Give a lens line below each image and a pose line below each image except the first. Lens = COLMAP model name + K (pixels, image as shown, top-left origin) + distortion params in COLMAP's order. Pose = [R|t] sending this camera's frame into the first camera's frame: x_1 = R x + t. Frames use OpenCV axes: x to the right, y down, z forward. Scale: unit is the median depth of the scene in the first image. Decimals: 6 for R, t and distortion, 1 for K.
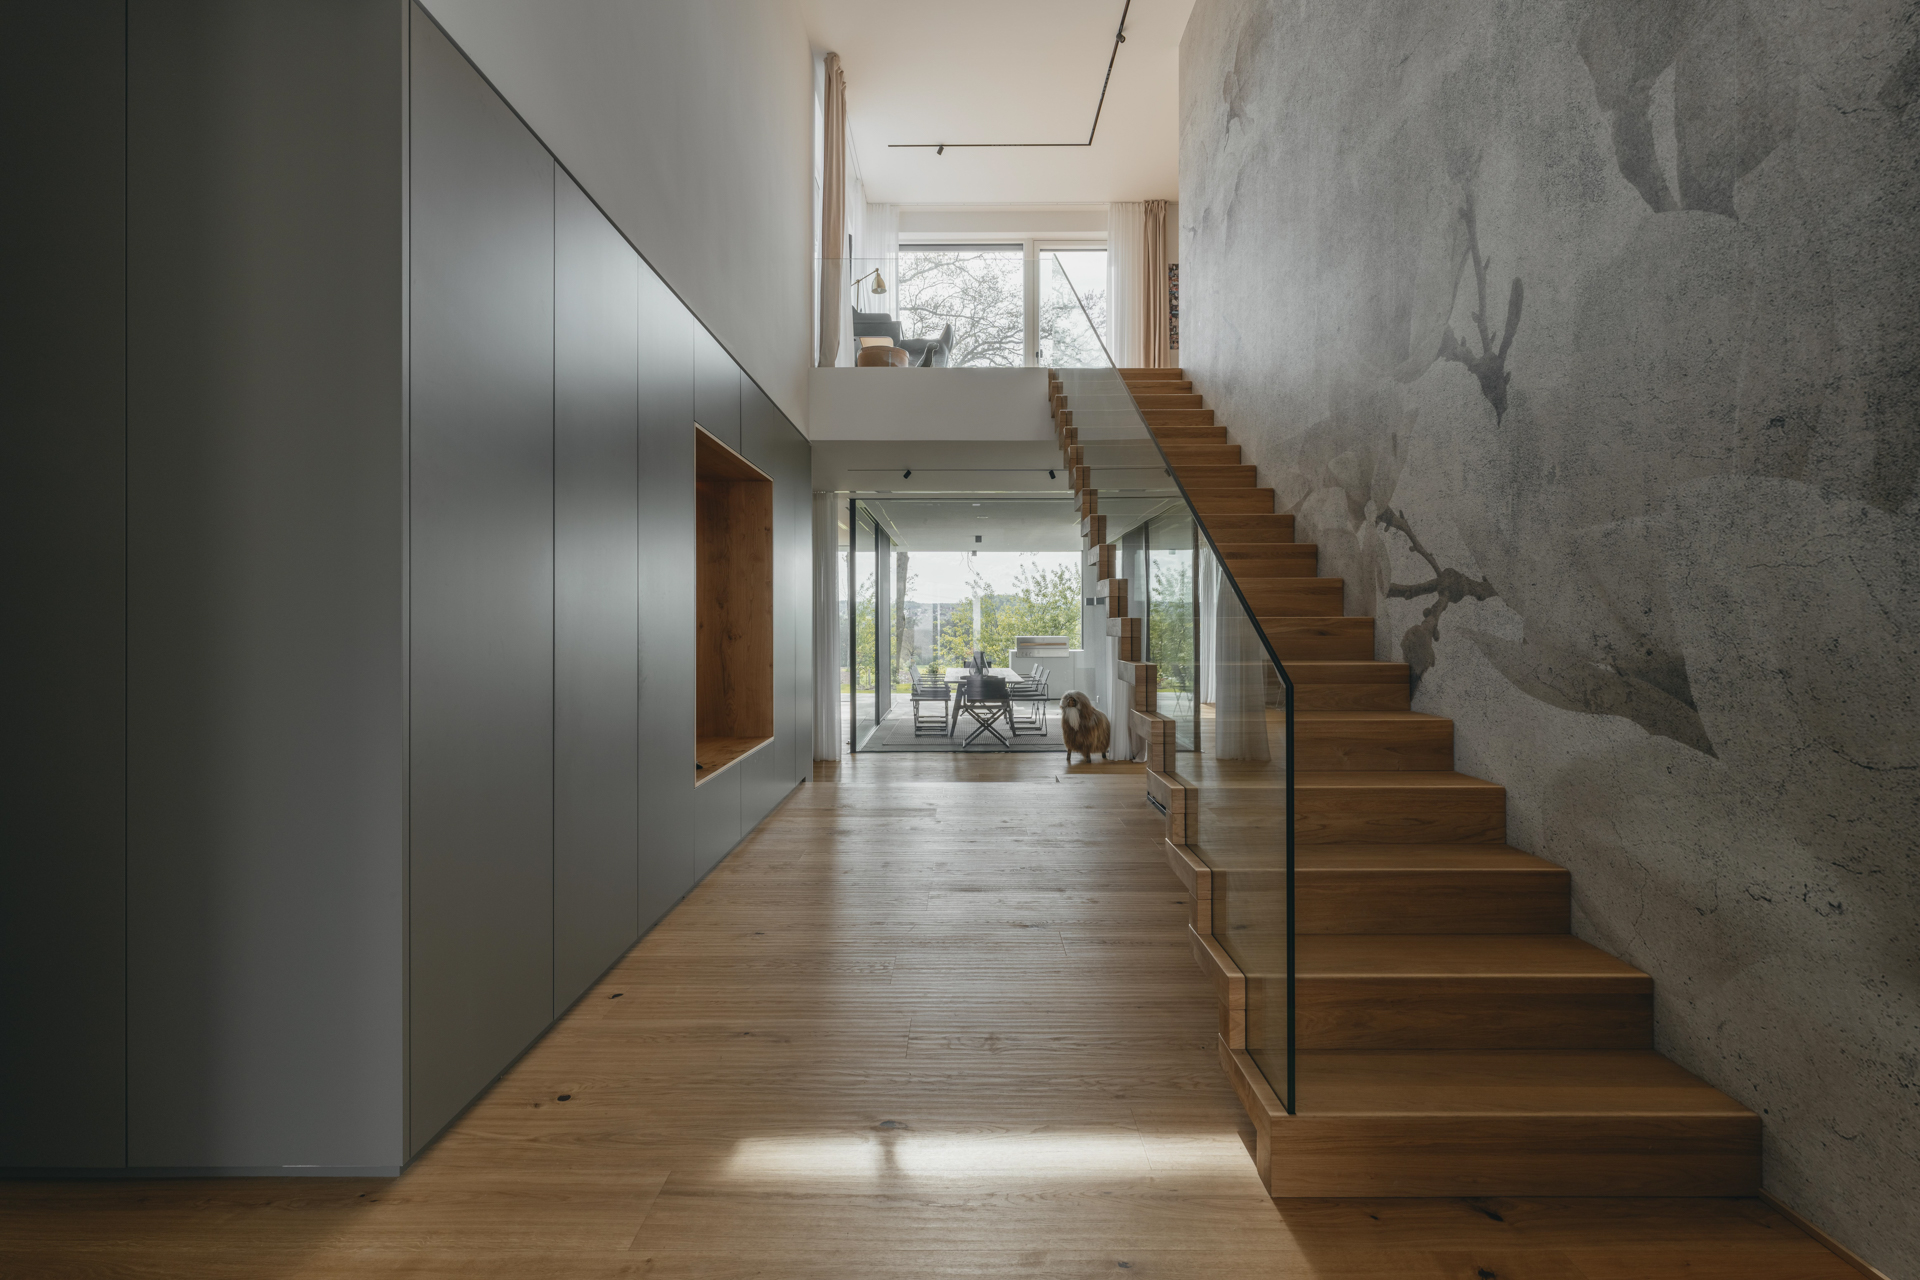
lens RADIAL K [[818.3, 0, 960.0], [0, 818.3, 640.0], [0, 0, 1]] dist [0.091833, 0.000059]
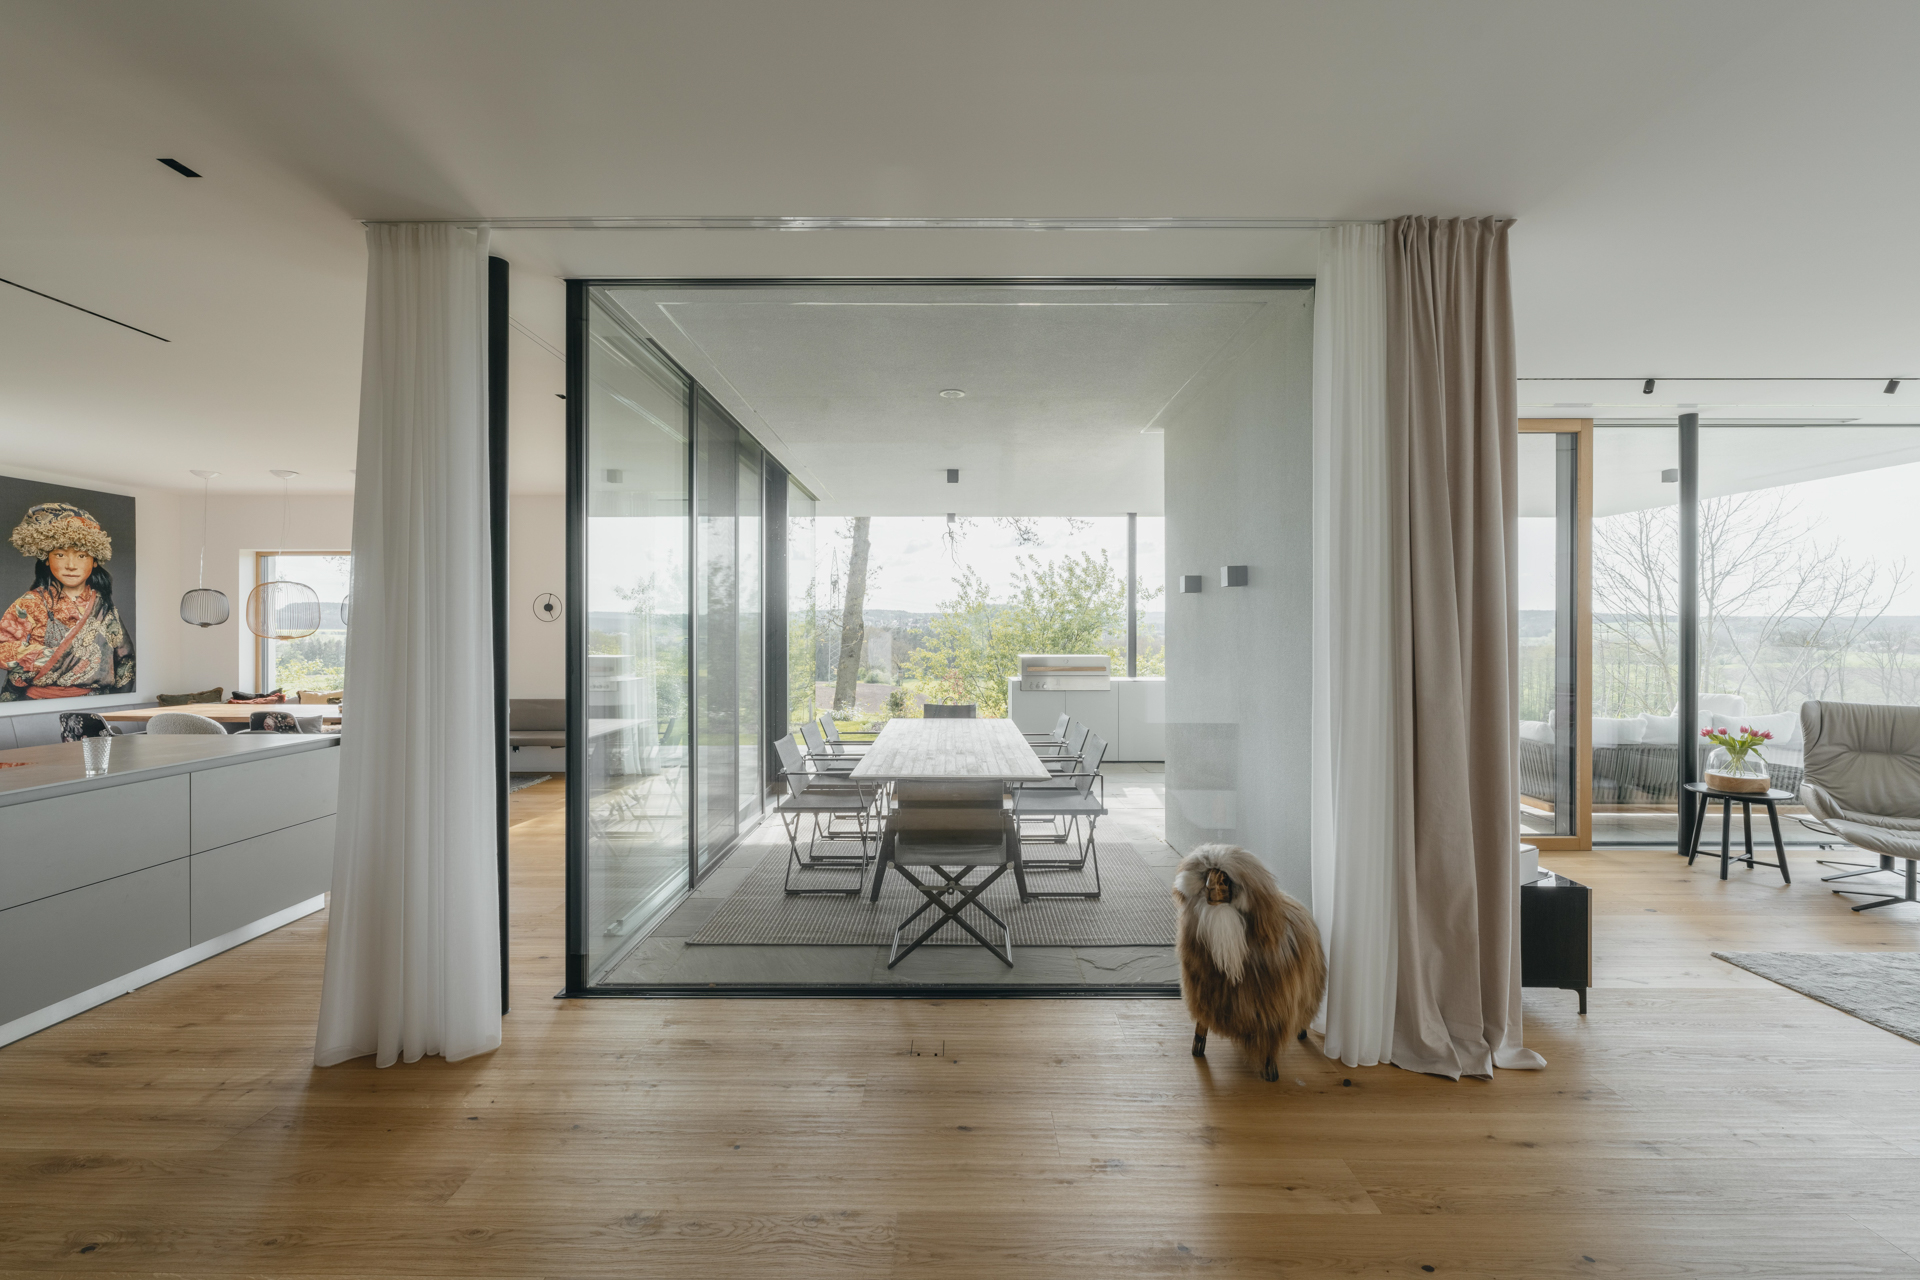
lens RADIAL K [[827.5, 0, 952.9], [0, 827.5, 659.1], [0, 0, 1]] dist [-0.000105, 0.000004]
pose [[0.999993, 0.003698, -0.001130, 0.033587], [-0.003687, 0.999952, 0.009082, -0.011609], [0.001163, -0.009078, 0.999958, 0.639369]]
